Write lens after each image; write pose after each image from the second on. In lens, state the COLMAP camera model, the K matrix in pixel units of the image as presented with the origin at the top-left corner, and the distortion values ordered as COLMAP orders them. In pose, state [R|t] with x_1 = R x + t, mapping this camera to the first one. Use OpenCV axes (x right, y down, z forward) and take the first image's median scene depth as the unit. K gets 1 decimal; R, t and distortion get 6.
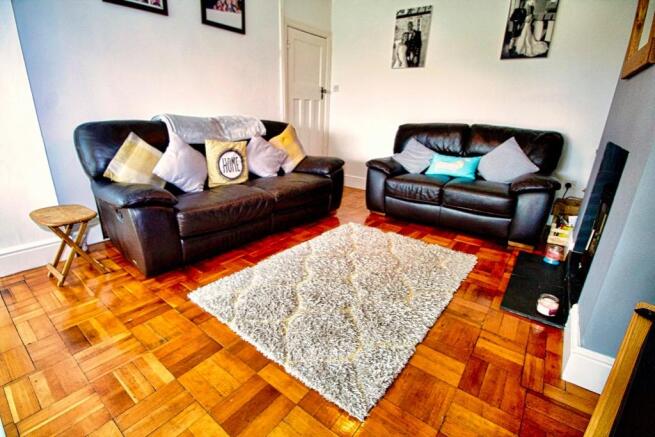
lens RADIAL K [[301.9, 0, 323.3], [0, 301.9, 214.8], [0, 0, 1]] dist [-0.000681, -0.013034]
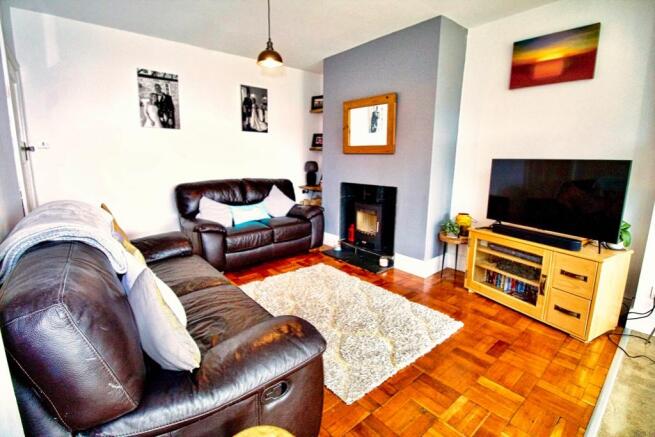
lens RADIAL K [[301.9, 0, 323.3], [0, 301.9, 214.8], [0, 0, 1]] dist [-0.000681, -0.013034]
pose [[0.218032, -0.205447, 0.954072, -0.695554], [0.317890, 0.939228, 0.129603, -0.223888], [-0.922718, 0.275032, 0.270091, 0.402386]]
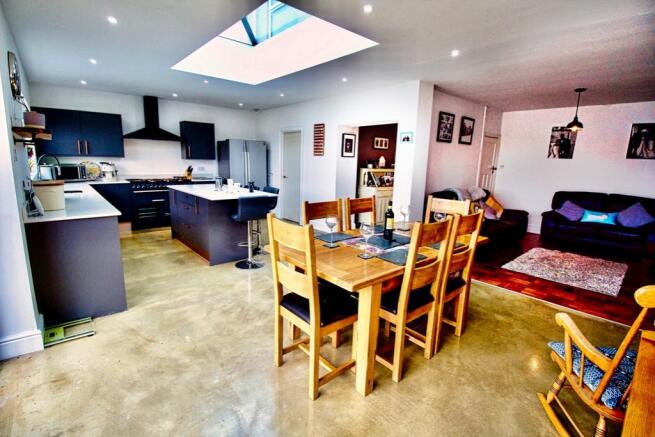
lens RADIAL K [[301.9, 0, 323.3], [0, 301.9, 214.8], [0, 0, 1]] dist [-0.000681, -0.013034]
pose [[0.980036, 0.036176, -0.195499, -0.798612], [-0.065634, 0.987049, -0.146377, 0.181319], [0.187672, 0.156287, 0.969718, -0.970899]]
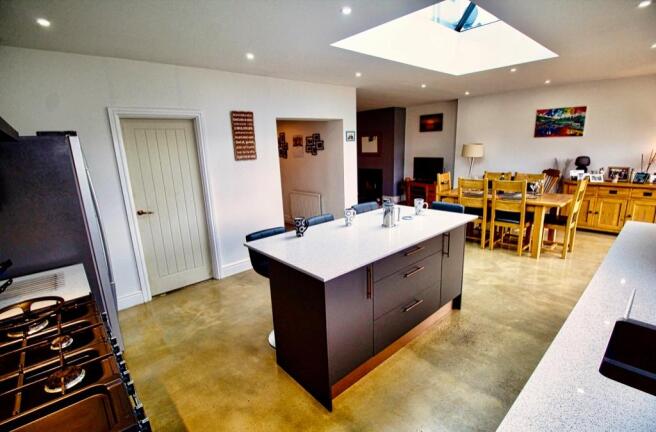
lens RADIAL K [[311.3, 0, 328.0], [0, 311.3, 216.0], [0, 0, 1]] dist [-0.015003, -0.000344]
pose [[0.186682, -0.248825, 0.950387, -2.473945], [0.362361, 0.916623, 0.168807, -0.358770], [-0.913151, 0.312870, 0.261281, 0.270447]]
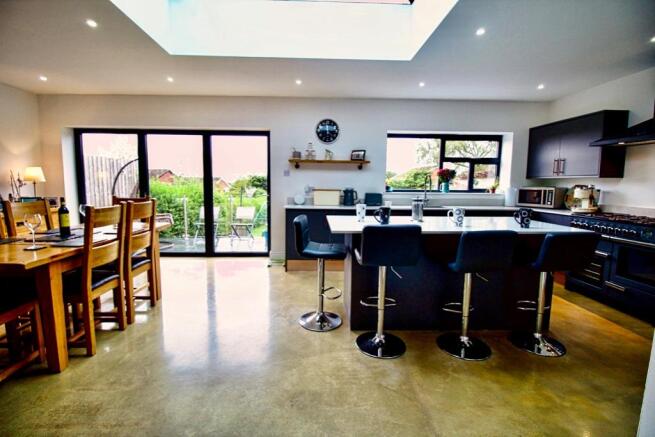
lens RADIAL K [[301.9, 0, 323.3], [0, 301.9, 214.8], [0, 0, 1]] dist [-0.000681, -0.013034]
pose [[-0.776135, 0.030661, -0.629822, -0.817204], [-0.233442, 0.913878, 0.332162, -0.366603], [0.585764, 0.404829, -0.702135, 0.806845]]
